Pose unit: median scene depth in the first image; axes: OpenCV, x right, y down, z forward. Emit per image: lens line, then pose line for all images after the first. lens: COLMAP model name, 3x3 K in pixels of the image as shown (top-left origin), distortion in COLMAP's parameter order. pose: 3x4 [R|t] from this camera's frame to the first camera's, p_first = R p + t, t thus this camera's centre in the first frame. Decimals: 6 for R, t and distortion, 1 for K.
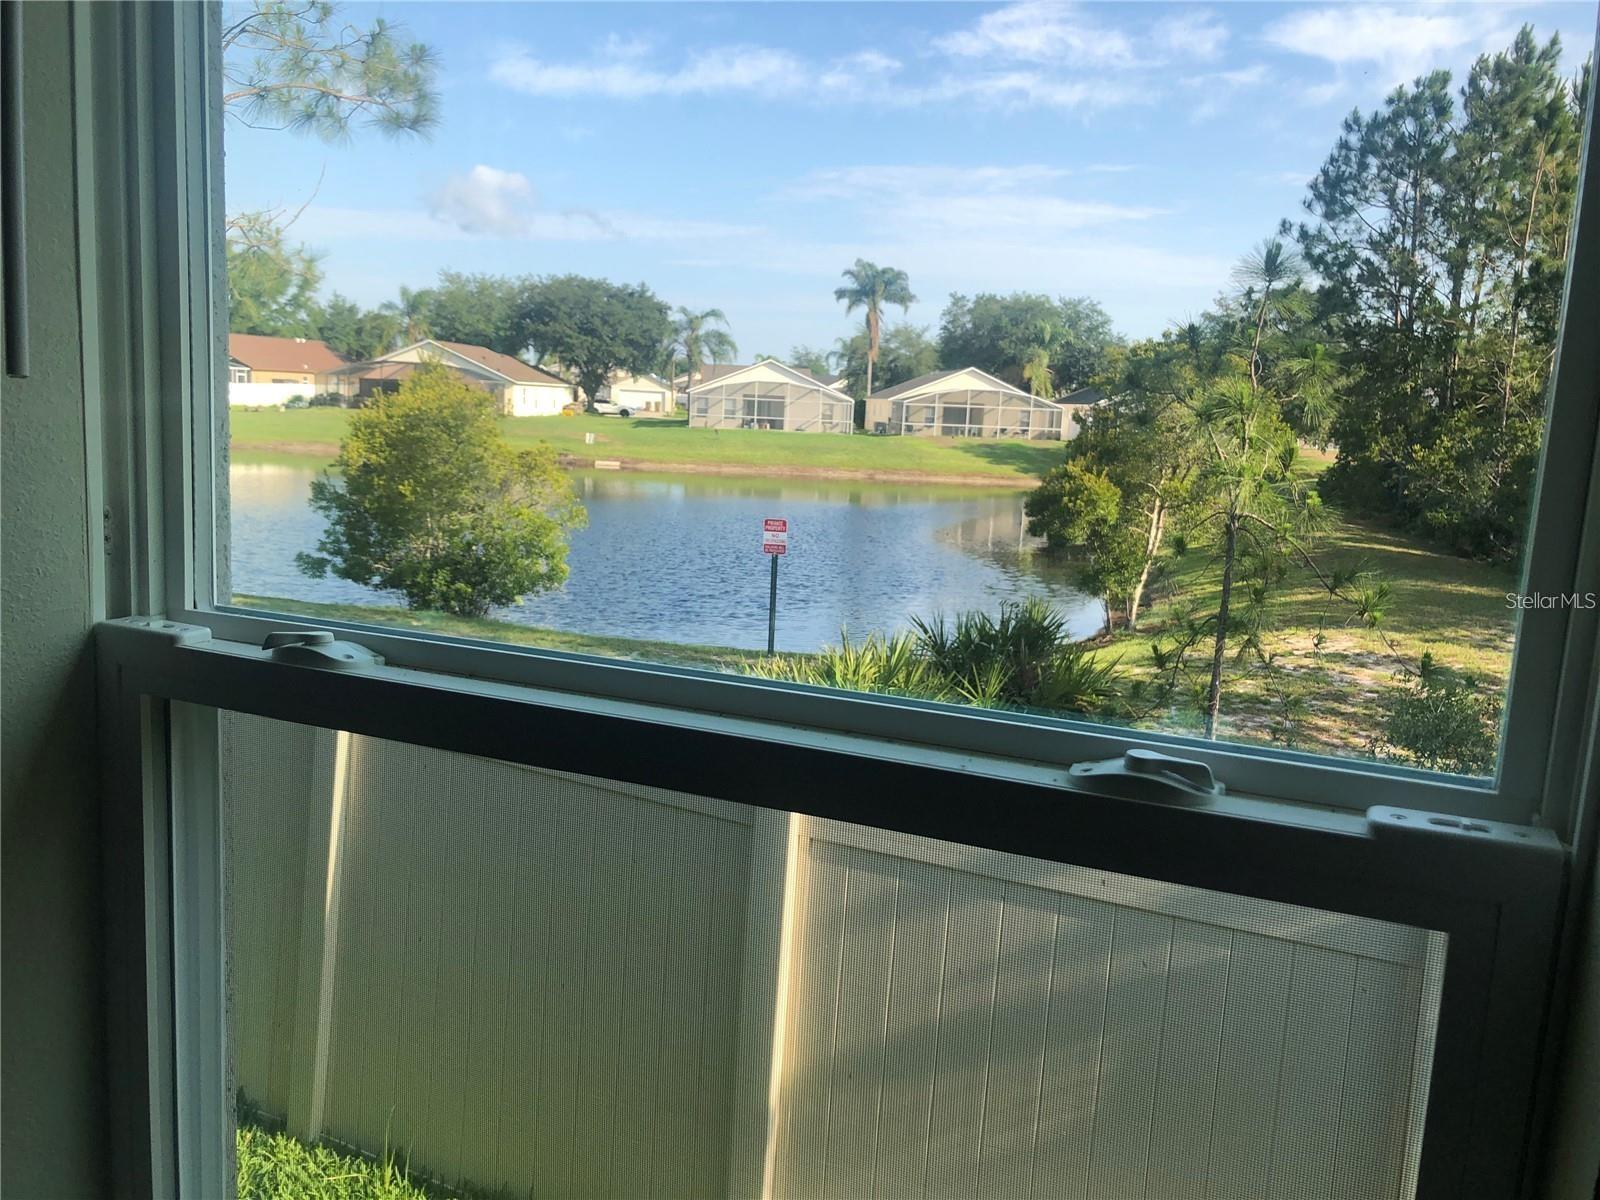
lens RADIAL K [[1296.7, 0, 800.0], [0, 1296.7, 600.0], [0, 0, 1]] dist [0.004514, -0.003277]
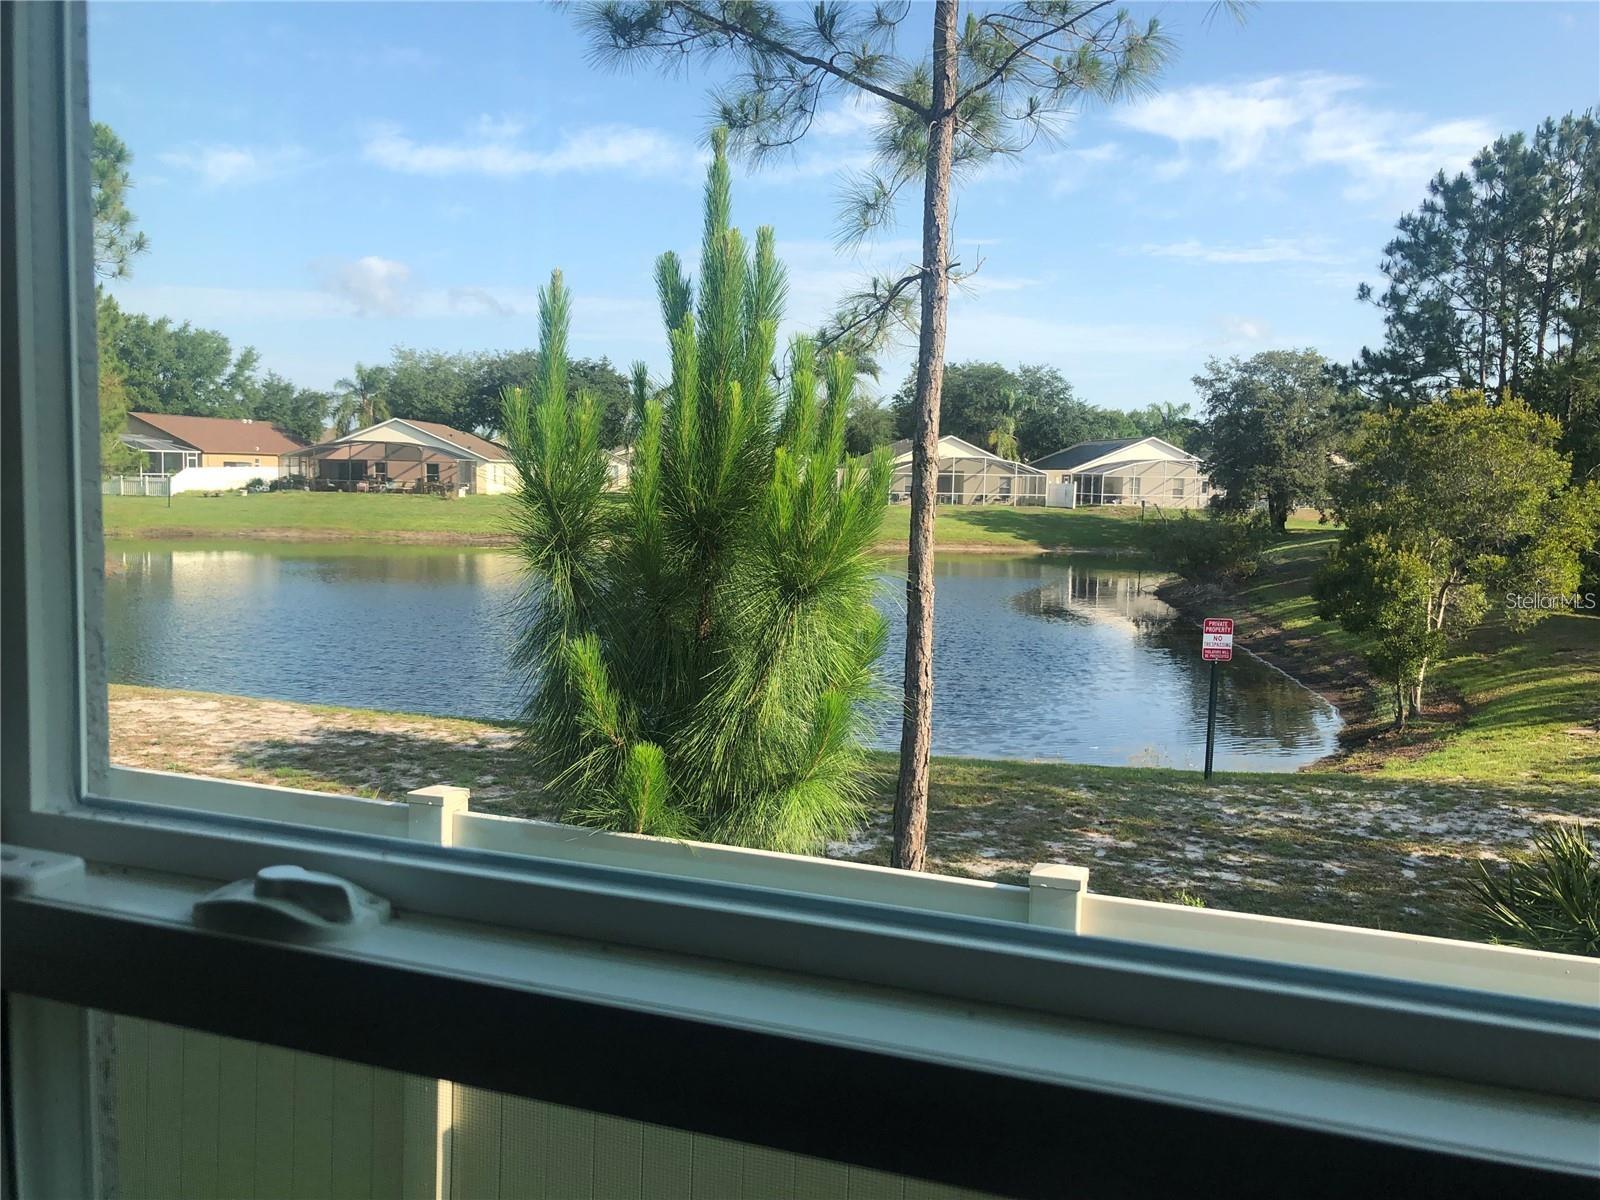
lens RADIAL K [[1280.7, 0, 800.0], [0, 1280.7, 600.0], [0, 0, 1]] dist [0.011659, 0.003076]
pose [[0.995736, -0.031387, 0.086741, -0.179980], [0.035738, 0.998156, -0.049073, -0.020601], [-0.085040, 0.051963, 0.995022, 0.083761]]
